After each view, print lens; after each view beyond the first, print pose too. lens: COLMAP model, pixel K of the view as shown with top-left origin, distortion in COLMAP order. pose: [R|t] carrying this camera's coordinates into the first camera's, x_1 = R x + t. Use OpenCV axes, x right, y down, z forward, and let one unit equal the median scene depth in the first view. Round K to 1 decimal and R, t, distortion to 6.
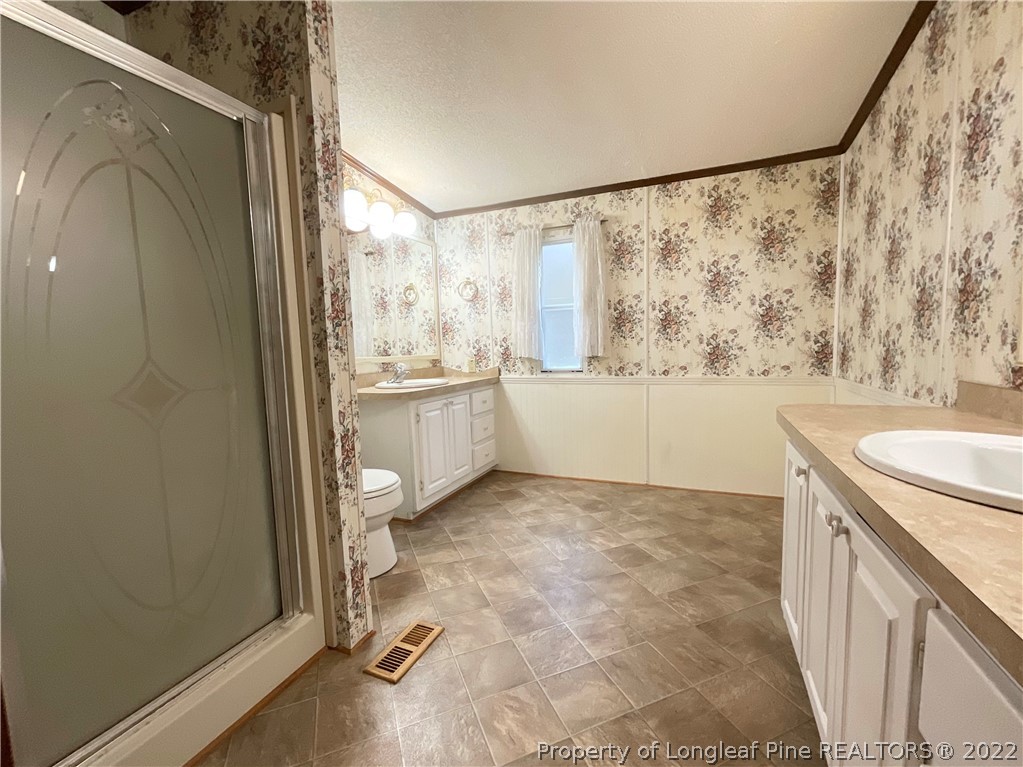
lens RADIAL K [[432.9, 0, 514.6], [0, 432.9, 384.7], [0, 0, 1]] dist [-0.003684, 0.000335]
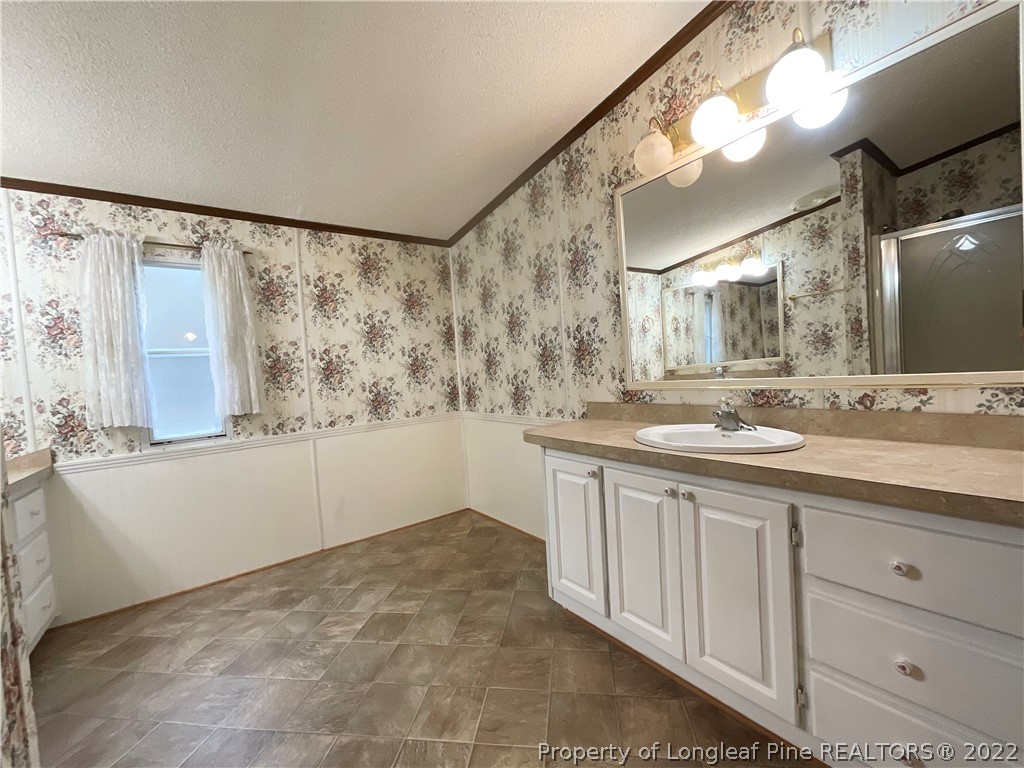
lens RADIAL K [[415.3, 0, 512.6], [0, 415.3, 384.3], [0, 0, 1]] dist [0.007843, -0.000178]
pose [[0.518835, -0.034622, 0.854173, -0.242156], [0.134437, 0.990052, -0.041529, -0.024299], [-0.844237, 0.136378, 0.518328, 0.192355]]
